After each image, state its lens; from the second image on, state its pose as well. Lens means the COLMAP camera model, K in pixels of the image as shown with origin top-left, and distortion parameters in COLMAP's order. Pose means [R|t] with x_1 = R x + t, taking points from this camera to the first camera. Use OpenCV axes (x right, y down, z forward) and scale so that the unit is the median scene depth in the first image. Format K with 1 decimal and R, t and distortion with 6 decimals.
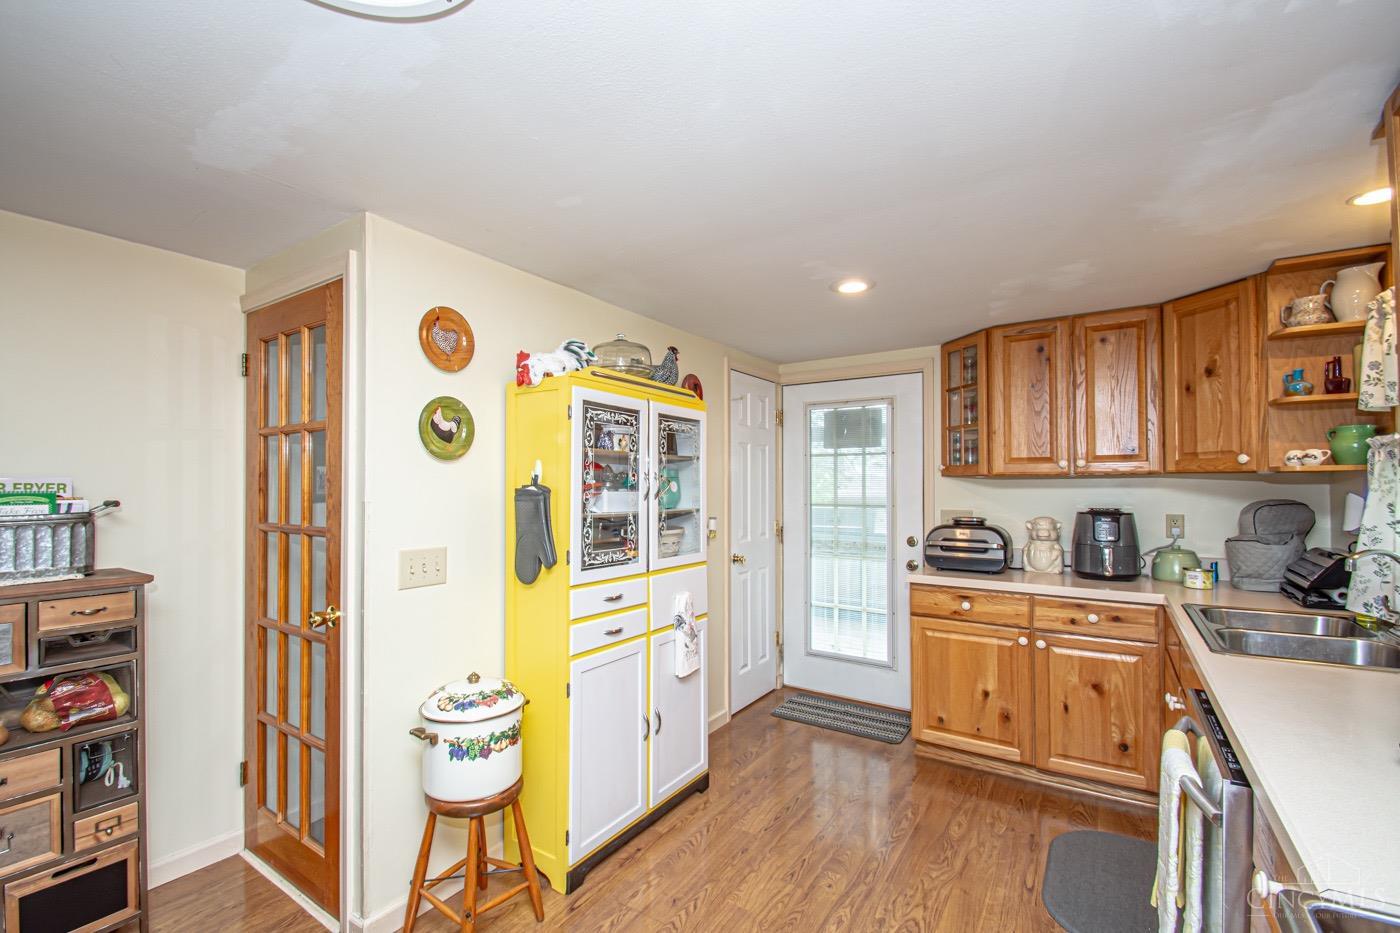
lens RADIAL K [[615.0, 0, 682.6], [0, 615.0, 477.0], [0, 0, 1]] dist [0.009945, -0.013984]
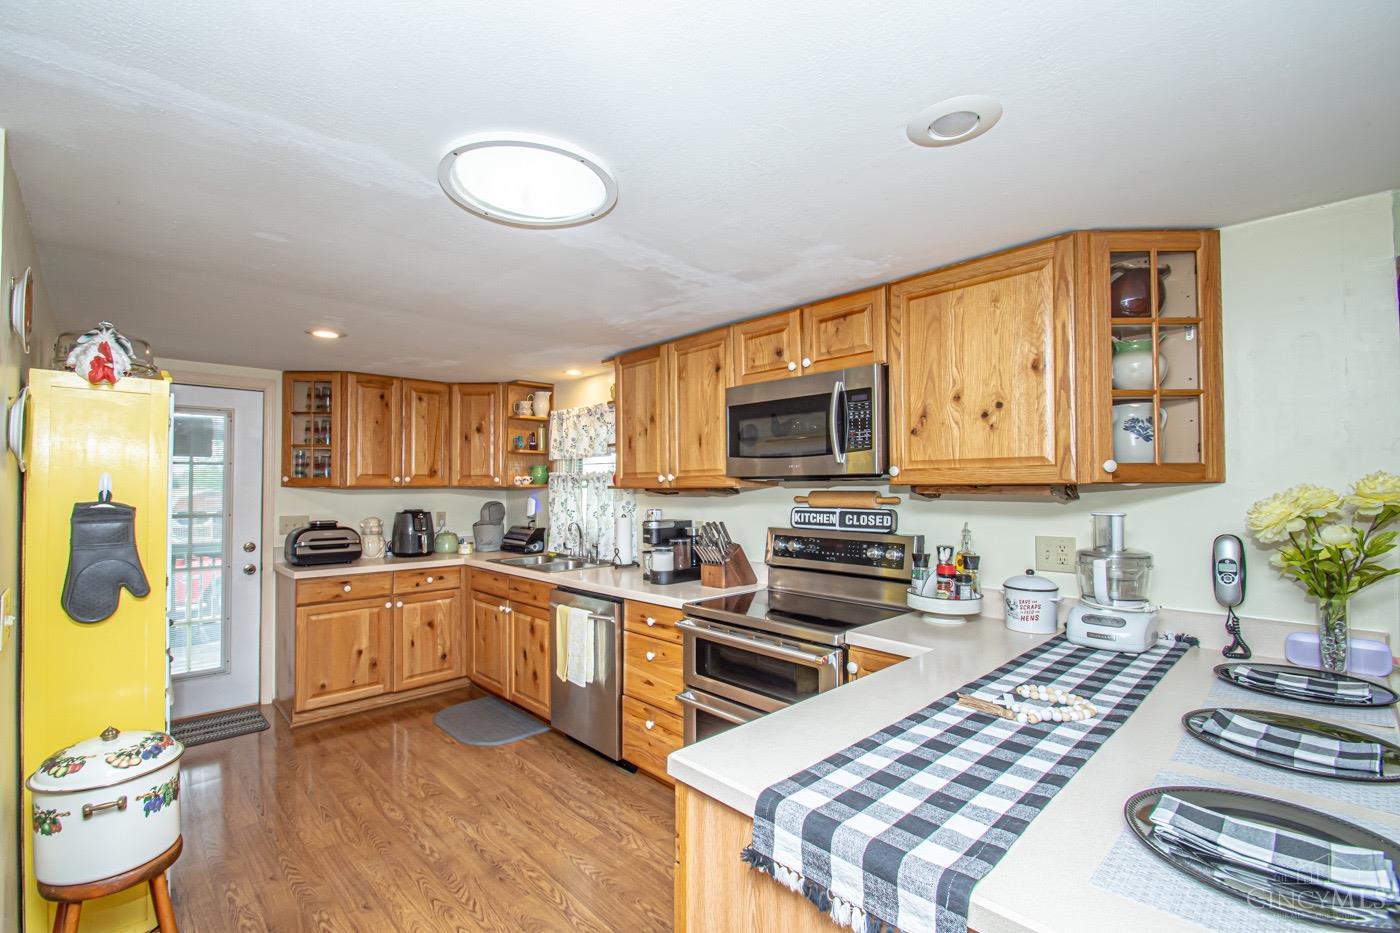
lens RADIAL K [[613.3, 0, 679.7], [0, 613.3, 476.9], [0, 0, 1]] dist [0.007766, -0.012646]
pose [[0.218200, 0.018326, 0.975732, -0.683997], [-0.012153, 0.999797, -0.016061, -0.013685], [-0.975828, -0.008354, 0.218379, 0.044187]]
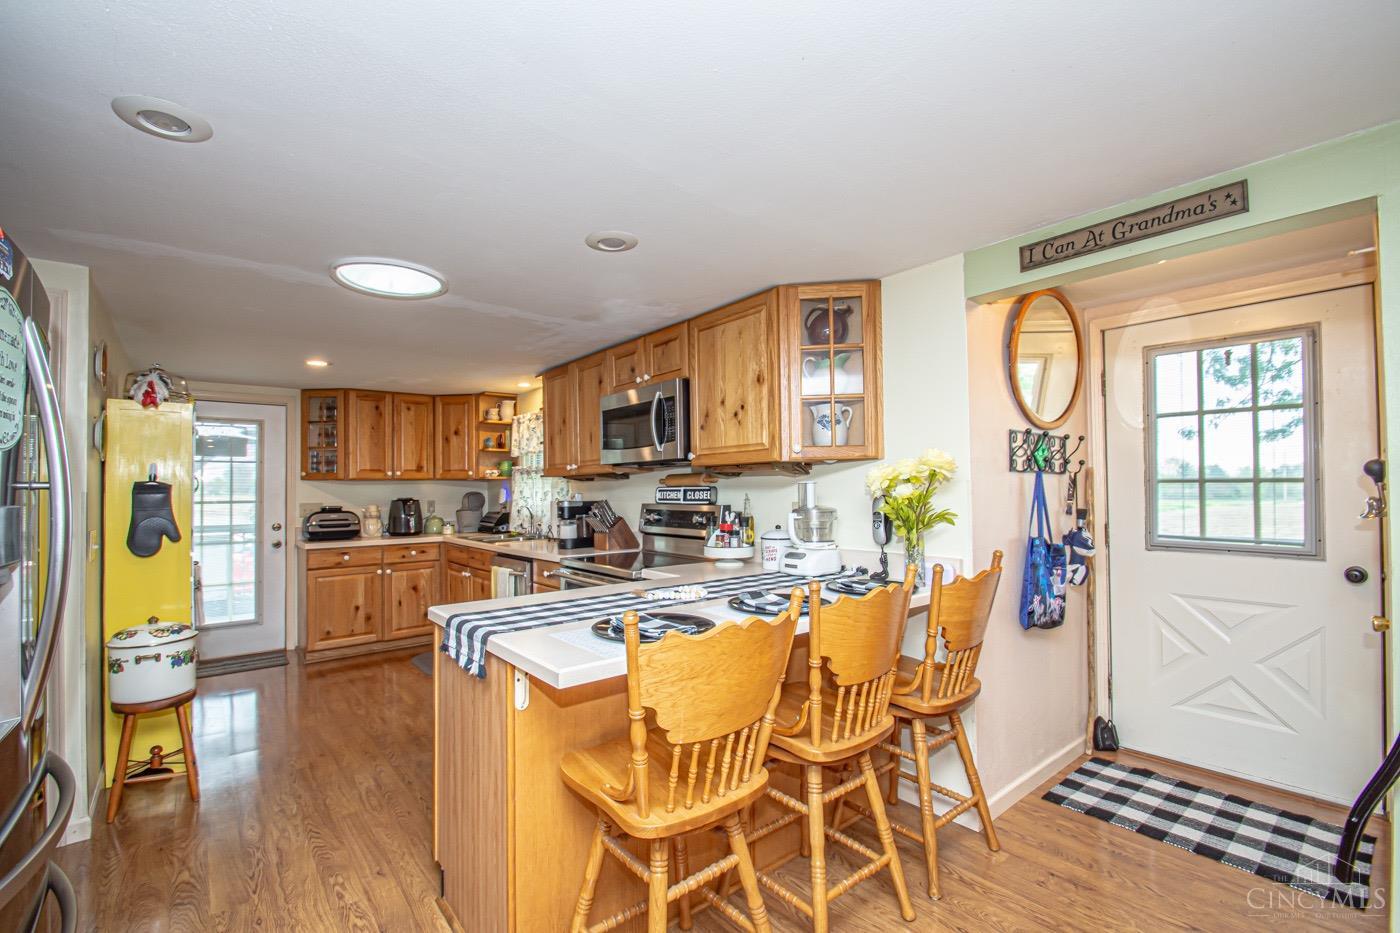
lens RADIAL K [[613.3, 0, 679.7], [0, 613.3, 476.9], [0, 0, 1]] dist [0.007766, -0.012646]
pose [[0.299644, 0.016811, 0.953903, -0.901212], [-0.001552, 0.999852, -0.017134, 0.018940], [-0.954050, 0.003653, 0.299626, -0.373376]]
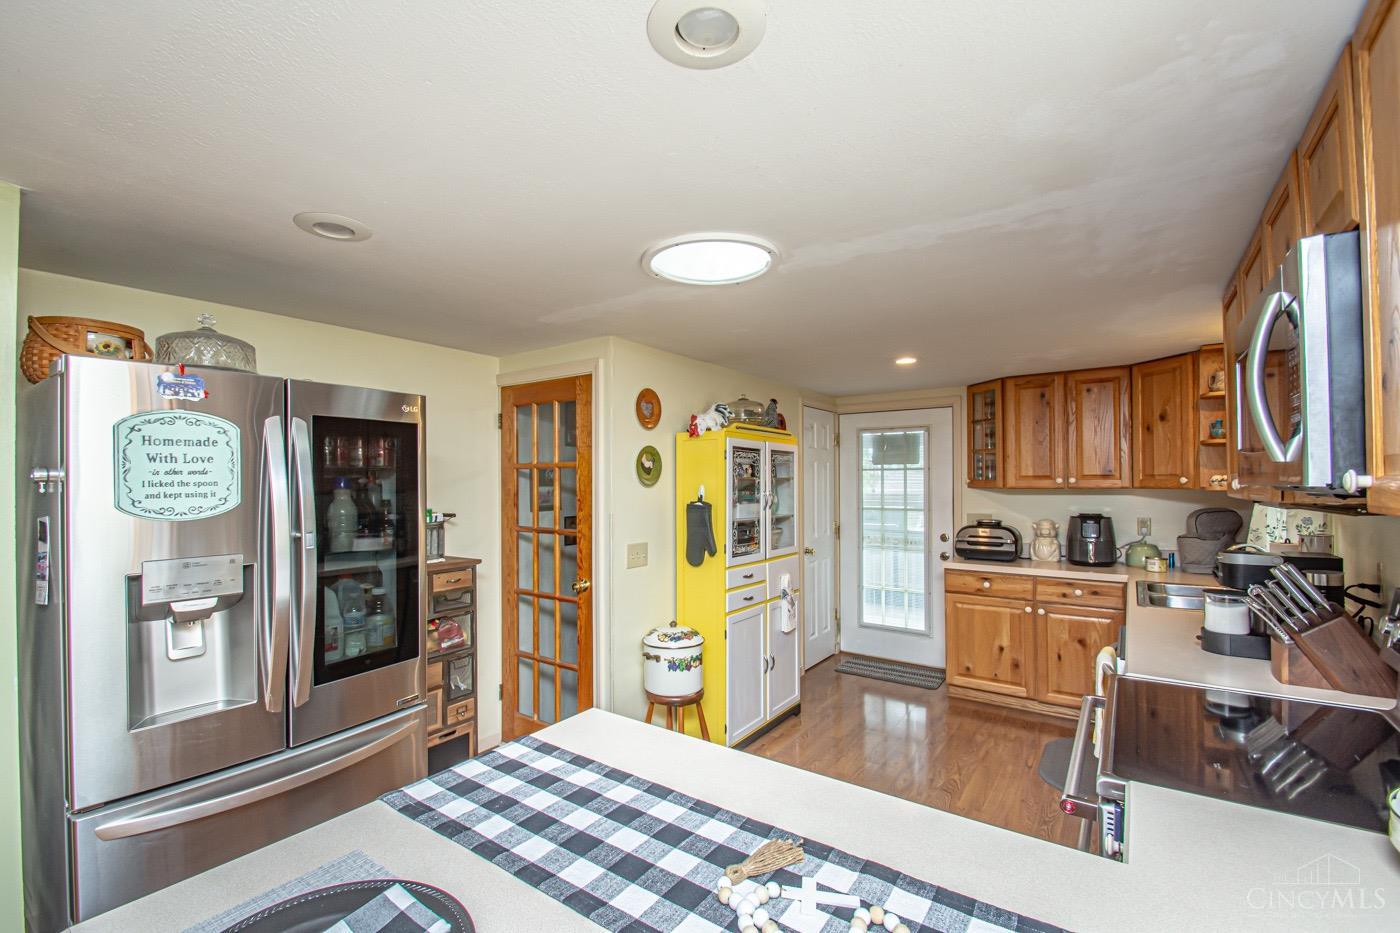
lens RADIAL K [[613.3, 0, 679.7], [0, 613.3, 476.9], [0, 0, 1]] dist [0.007766, -0.012646]
pose [[0.999472, -0.003642, -0.032300, -0.187018], [0.003866, 0.999969, 0.006893, -0.045664], [0.032274, -0.007014, 0.999454, -0.406714]]
